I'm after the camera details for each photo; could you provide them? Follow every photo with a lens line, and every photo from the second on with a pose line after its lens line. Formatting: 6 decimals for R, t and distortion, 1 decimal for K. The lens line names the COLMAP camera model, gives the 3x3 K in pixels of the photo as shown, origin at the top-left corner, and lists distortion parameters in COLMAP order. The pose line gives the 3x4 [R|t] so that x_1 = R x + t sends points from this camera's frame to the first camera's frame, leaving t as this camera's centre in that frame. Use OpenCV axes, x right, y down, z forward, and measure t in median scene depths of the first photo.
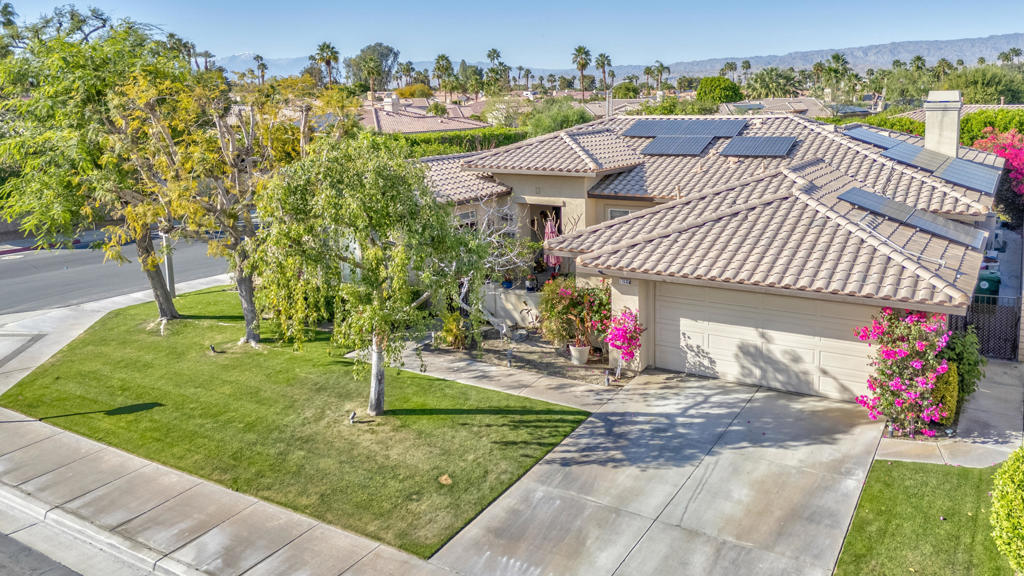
lens RADIAL K [[739.2, 0, 511.8], [0, 739.2, 288.6], [0, 0, 1]] dist [0.035658, -0.000861]
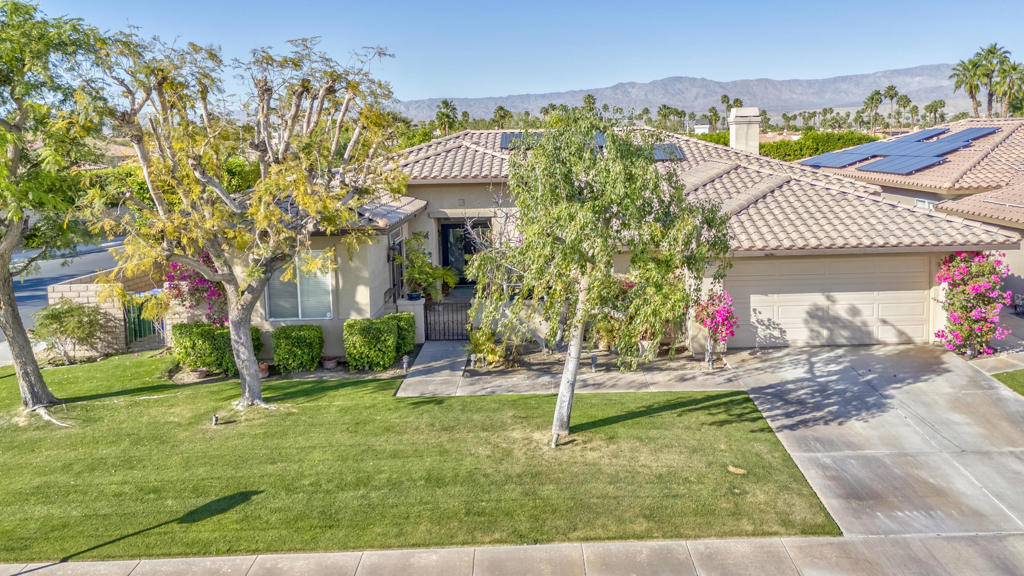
lens RADIAL K [[783.1, 0, 511.9], [0, 783.1, 287.3], [0, 0, 1]] dist [0.038648, -0.009667]
pose [[0.850731, -0.096842, 0.516603, -0.654264], [0.136029, 0.989959, -0.038433, 0.026879], [-0.507694, 0.102969, 0.855362, 0.228276]]
